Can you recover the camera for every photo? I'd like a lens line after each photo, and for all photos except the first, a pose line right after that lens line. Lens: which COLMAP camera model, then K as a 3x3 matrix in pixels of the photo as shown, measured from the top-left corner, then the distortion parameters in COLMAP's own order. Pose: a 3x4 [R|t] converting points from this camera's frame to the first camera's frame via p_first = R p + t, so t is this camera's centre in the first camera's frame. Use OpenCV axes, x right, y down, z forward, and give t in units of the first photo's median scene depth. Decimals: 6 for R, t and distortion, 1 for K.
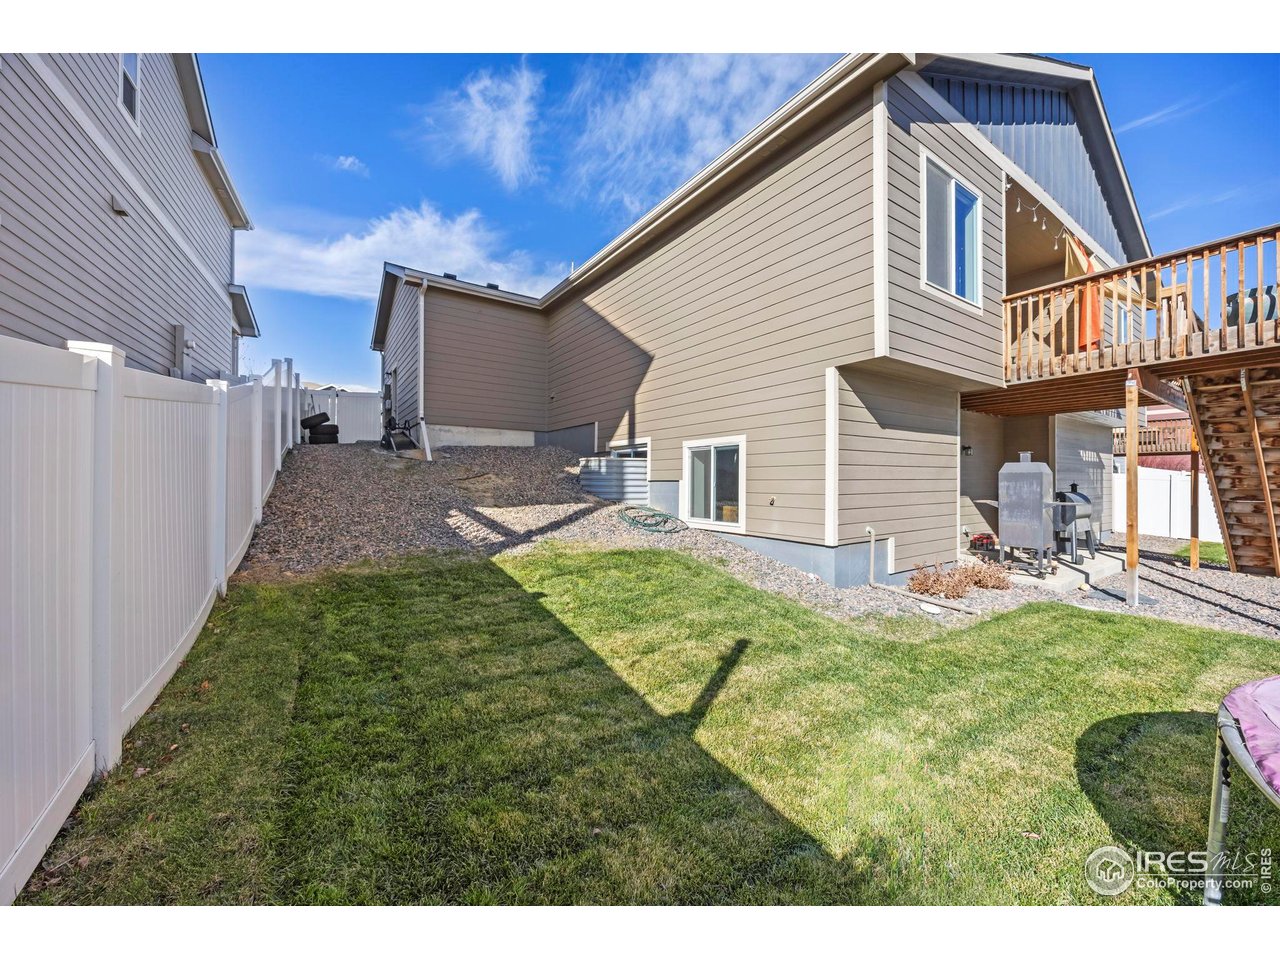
lens RADIAL K [[492.5, 0, 638.7], [0, 492.5, 479.7], [0, 0, 1]] dist [-0.000293, -0.000129]
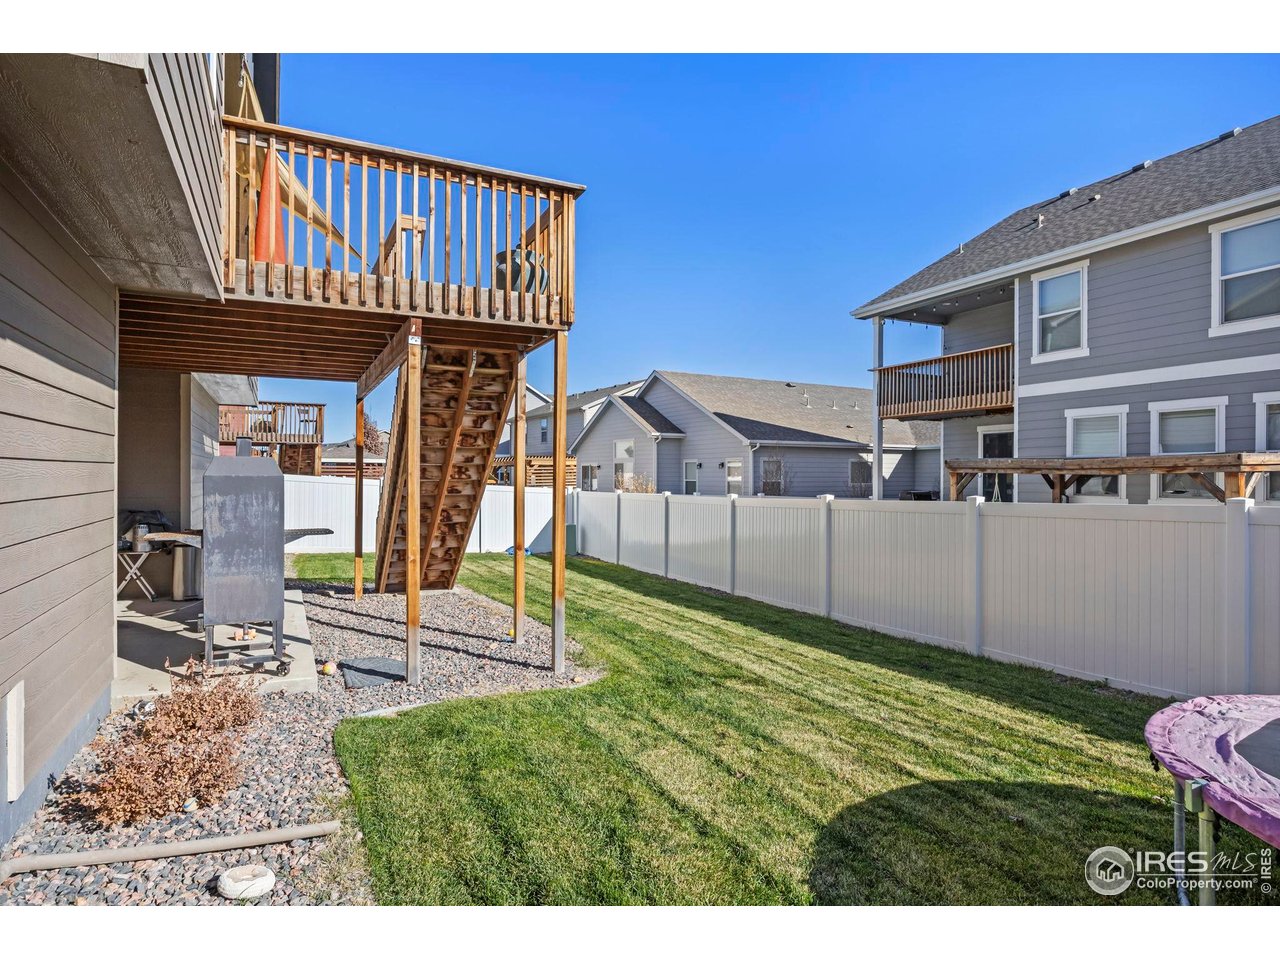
lens RADIAL K [[690.6, 0, 638.1], [0, 690.6, 474.6], [0, 0, 1]] dist [-0.004068, -0.001315]
pose [[0.125318, 0.001717, 0.992115, 0.119412], [-0.006153, 0.999981, -0.000953, -0.017944], [-0.992098, -0.005985, 0.125326, 0.511859]]
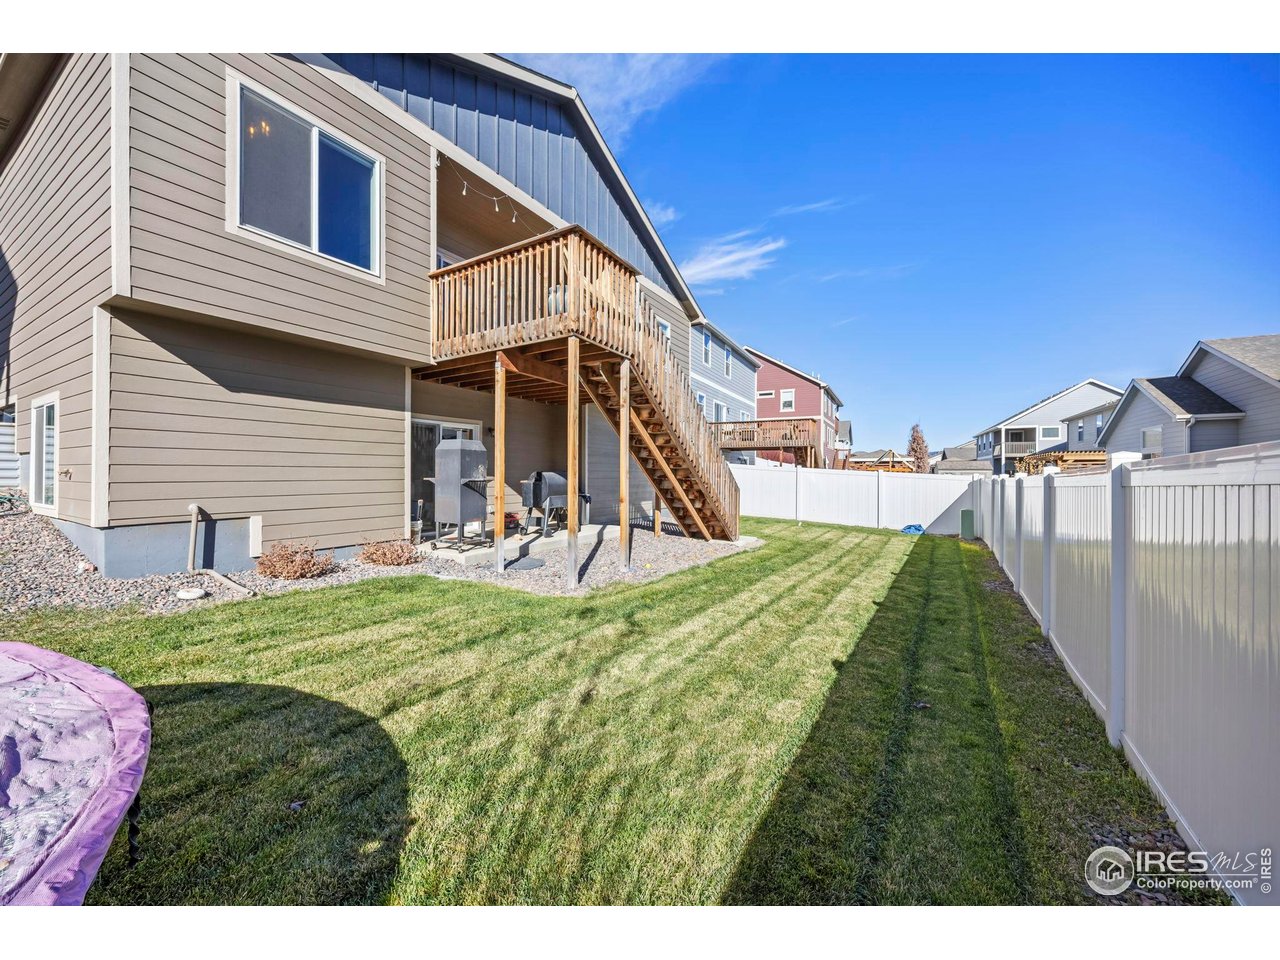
lens RADIAL K [[481.1, 0, 640.0], [0, 481.1, 480.0], [0, 0, 1]] dist [0.000956, 0.000086]
pose [[0.905318, -0.000775, 0.424733, 0.718253], [-0.007723, 0.999803, 0.018285, 0.027882], [-0.424664, -0.019834, 0.905134, -0.072679]]
